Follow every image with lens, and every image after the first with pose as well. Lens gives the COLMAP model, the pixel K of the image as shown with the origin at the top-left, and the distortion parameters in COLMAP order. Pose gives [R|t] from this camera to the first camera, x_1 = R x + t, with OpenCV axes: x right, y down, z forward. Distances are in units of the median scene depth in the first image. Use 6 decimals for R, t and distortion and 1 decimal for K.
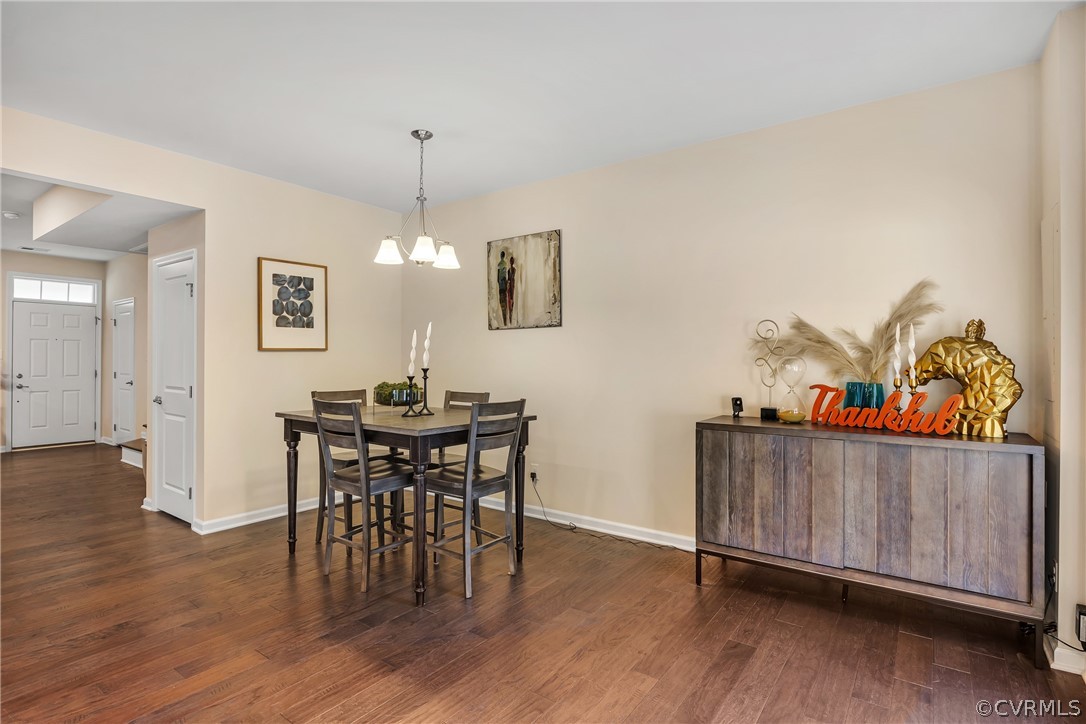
lens RADIAL K [[536.5, 0, 546.0], [0, 536.5, 360.3], [0, 0, 1]] dist [-0.008650, 0.000017]
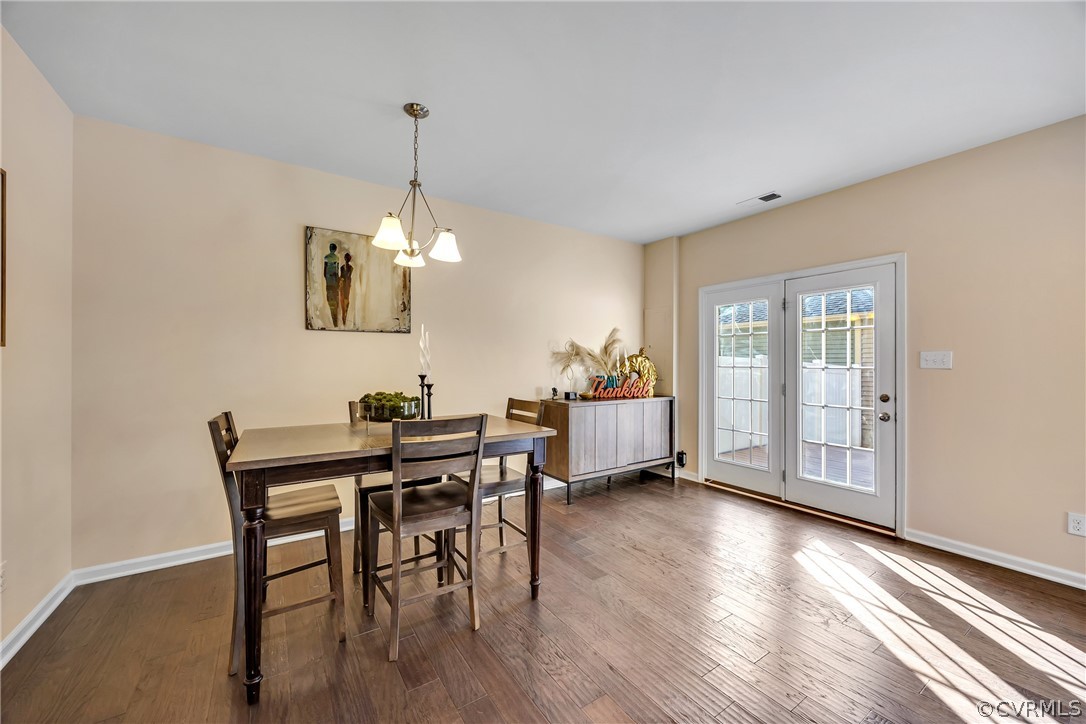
lens RADIAL K [[414.8, 0, 548.0], [0, 414.8, 363.5], [0, 0, 1]] dist [-0.000597, 0.000267]
pose [[0.342524, -0.000836, 0.939509, -0.785641], [-0.000759, 0.999999, 0.001167, -0.005002], [-0.939509, -0.001113, 0.342523, 0.548304]]
